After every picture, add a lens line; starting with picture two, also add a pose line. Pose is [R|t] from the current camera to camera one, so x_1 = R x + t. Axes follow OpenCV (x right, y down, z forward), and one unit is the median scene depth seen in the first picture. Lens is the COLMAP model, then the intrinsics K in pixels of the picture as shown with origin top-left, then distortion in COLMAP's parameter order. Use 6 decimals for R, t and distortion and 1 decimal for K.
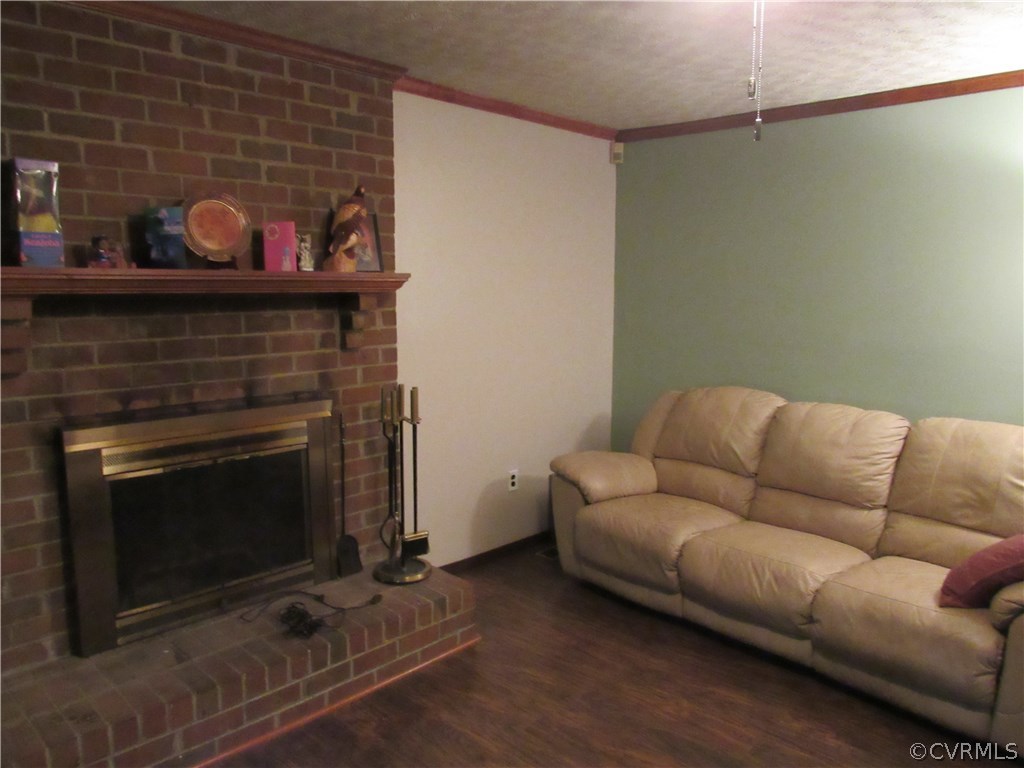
lens RADIAL K [[729.9, 0, 512.5], [0, 729.9, 382.9], [0, 0, 1]] dist [0.004136, 0.000991]
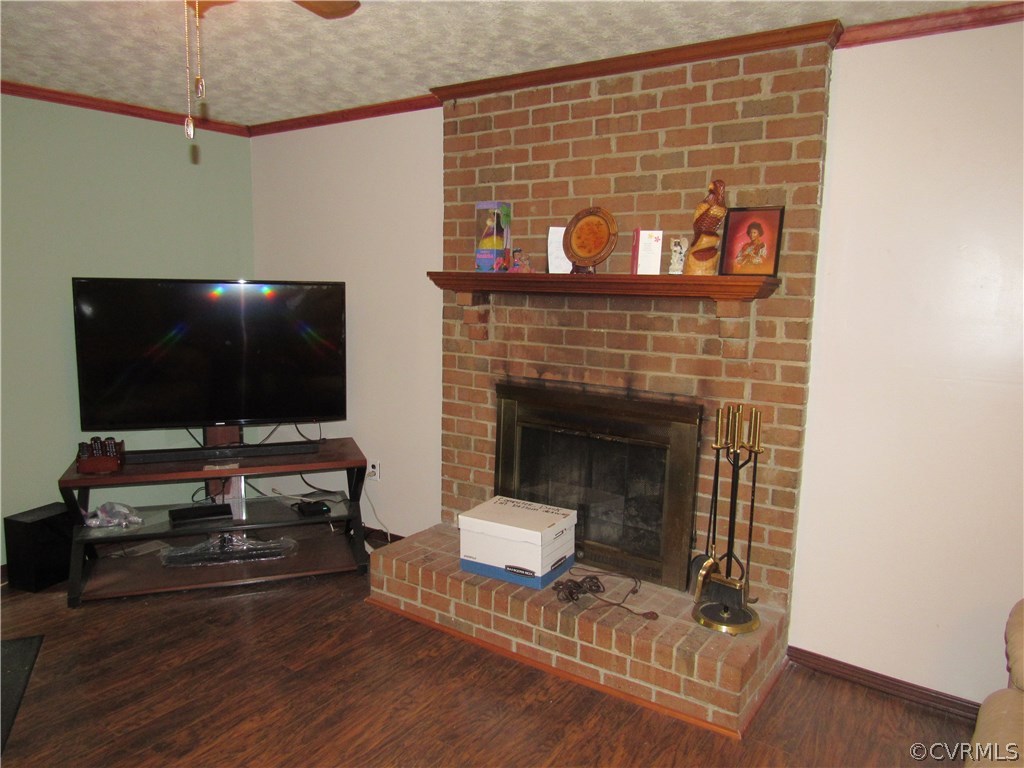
lens RADIAL K [[729.9, 0, 512.3], [0, 729.9, 384.4], [0, 0, 1]] dist [0.004136, 0.000991]
pose [[0.188090, 0.138481, -0.972340, 0.695617], [-0.153352, 0.982008, 0.110194, -0.082813], [0.970106, 0.128384, 0.205942, 0.611311]]
